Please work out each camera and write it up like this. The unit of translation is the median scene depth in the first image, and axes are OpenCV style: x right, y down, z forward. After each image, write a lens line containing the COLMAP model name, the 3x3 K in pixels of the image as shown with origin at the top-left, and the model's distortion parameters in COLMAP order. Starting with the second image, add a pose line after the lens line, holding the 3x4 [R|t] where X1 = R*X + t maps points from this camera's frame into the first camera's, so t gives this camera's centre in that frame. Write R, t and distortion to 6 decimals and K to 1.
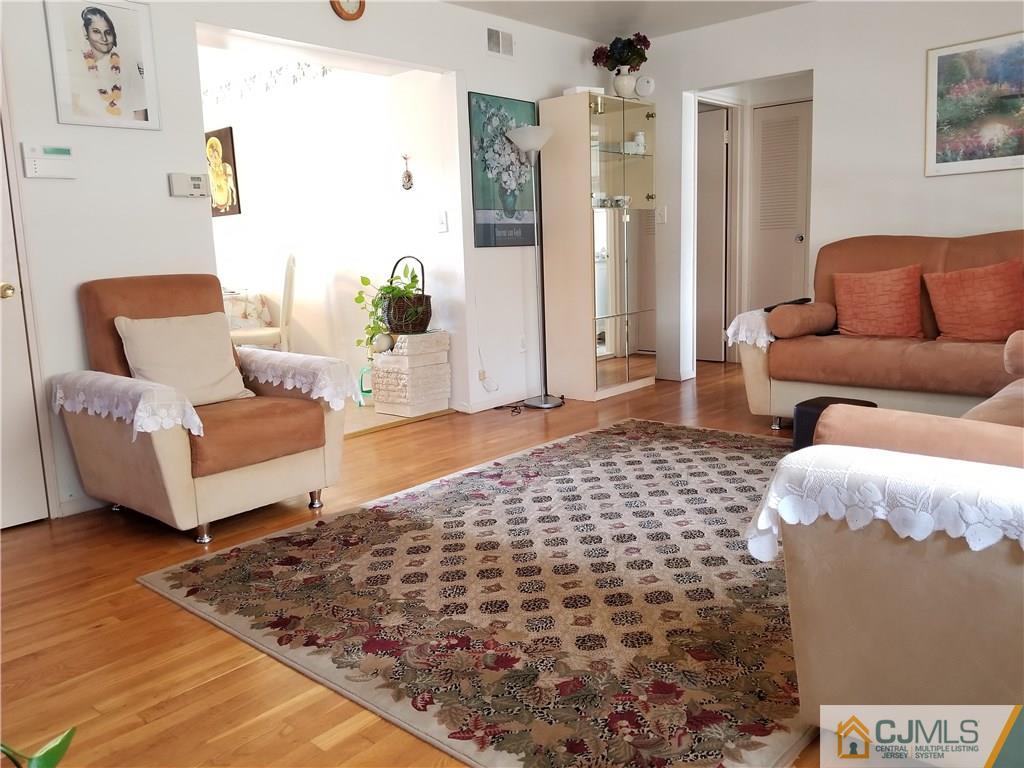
lens RADIAL K [[813.1, 0, 507.9], [0, 813.1, 384.3], [0, 0, 1]] dist [0.065243, -0.105633]
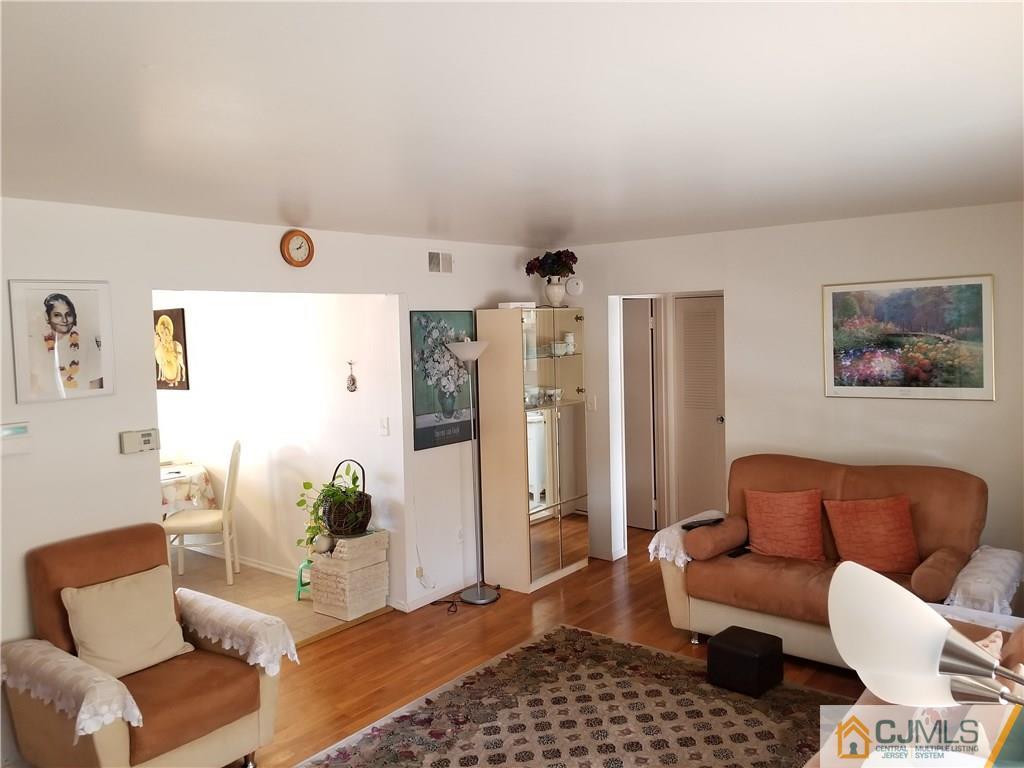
lens RADIAL K [[813.1, 0, 506.2], [0, 813.1, 377.2], [0, 0, 1]] dist [0.065243, -0.105633]
pose [[0.998257, 0.007362, 0.058559, 0.018515], [-0.001262, 0.994626, -0.103523, -0.180121], [-0.059006, 0.103268, 0.992902, -0.075123]]
